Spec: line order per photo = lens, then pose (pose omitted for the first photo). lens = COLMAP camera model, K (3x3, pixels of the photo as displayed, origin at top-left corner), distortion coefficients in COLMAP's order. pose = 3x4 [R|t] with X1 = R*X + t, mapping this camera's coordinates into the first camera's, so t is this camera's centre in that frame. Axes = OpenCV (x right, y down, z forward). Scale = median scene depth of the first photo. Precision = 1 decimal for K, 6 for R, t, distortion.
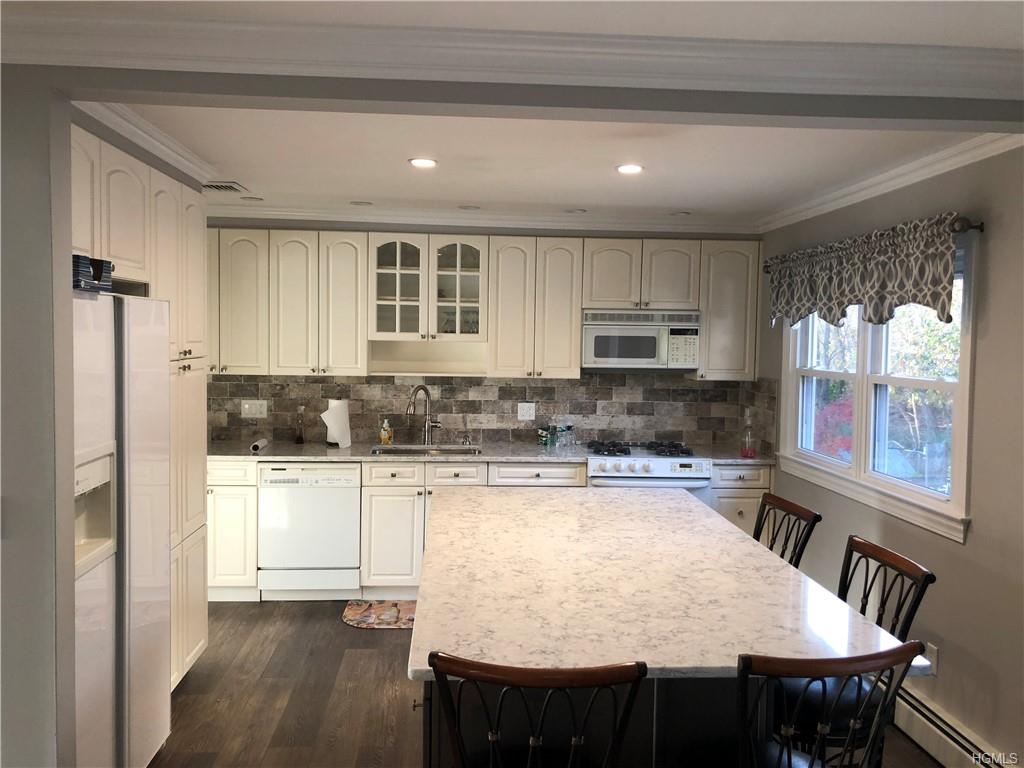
lens RADIAL K [[835.9, 0, 512.0], [0, 835.9, 384.0], [0, 0, 1]] dist [0.081234, -0.004450]
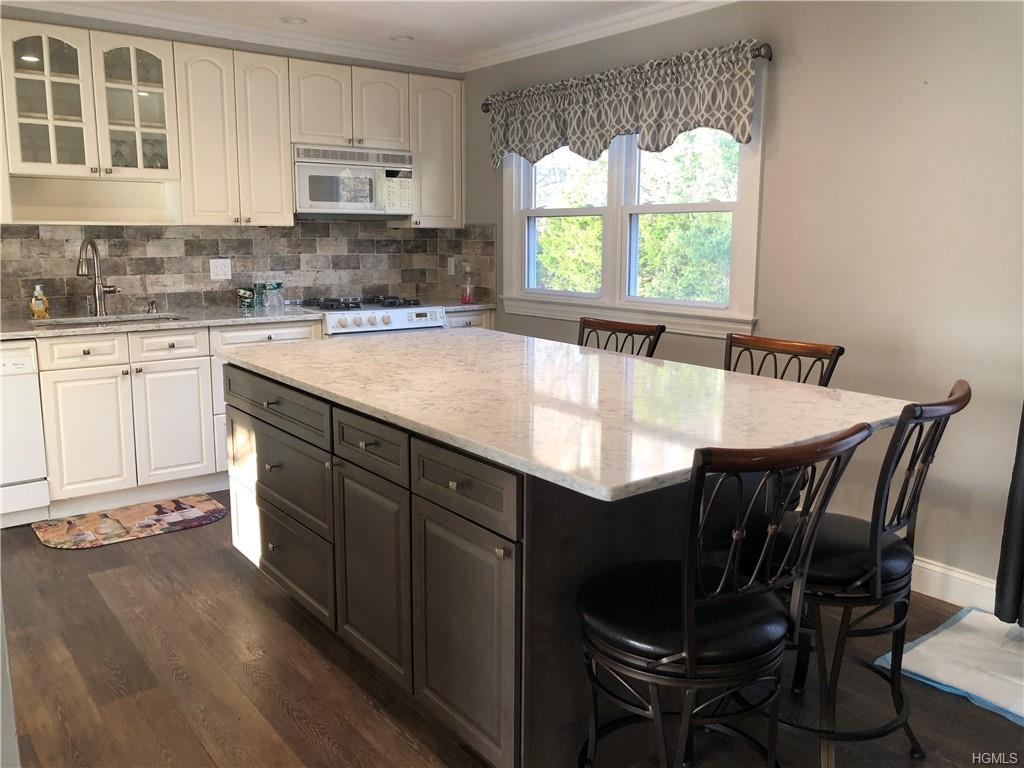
lens RADIAL K [[843.2, 0, 510.5], [0, 843.2, 373.5], [0, 0, 1]] dist [-0.004991, 0.018818]
pose [[0.831984, -0.104152, 0.544936, -0.225383], [0.041741, 0.991188, 0.125715, 0.044899], [-0.553227, -0.081847, 0.829000, 0.141789]]
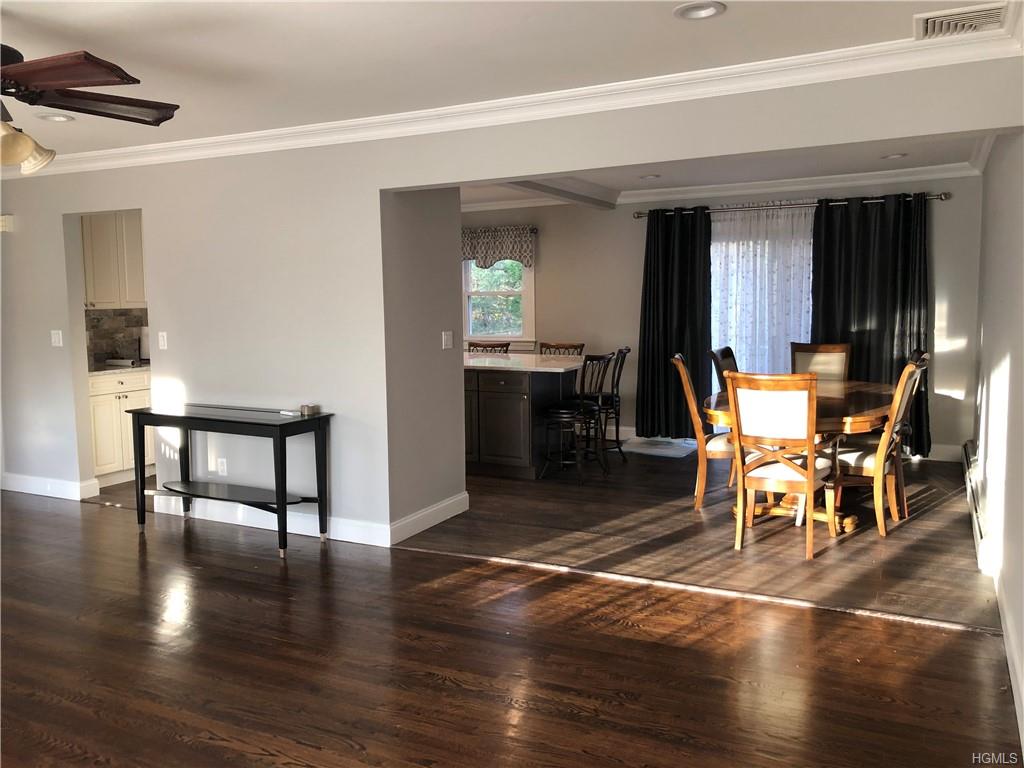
lens RADIAL K [[845.8, 0, 512.0], [0, 845.8, 384.0], [0, 0, 1]] dist [0.051120, -0.125083]
pose [[0.512201, -0.112985, 0.851402, -1.097565], [0.072820, 0.993453, 0.088028, 0.032885], [-0.855773, 0.016911, 0.517075, -0.194033]]
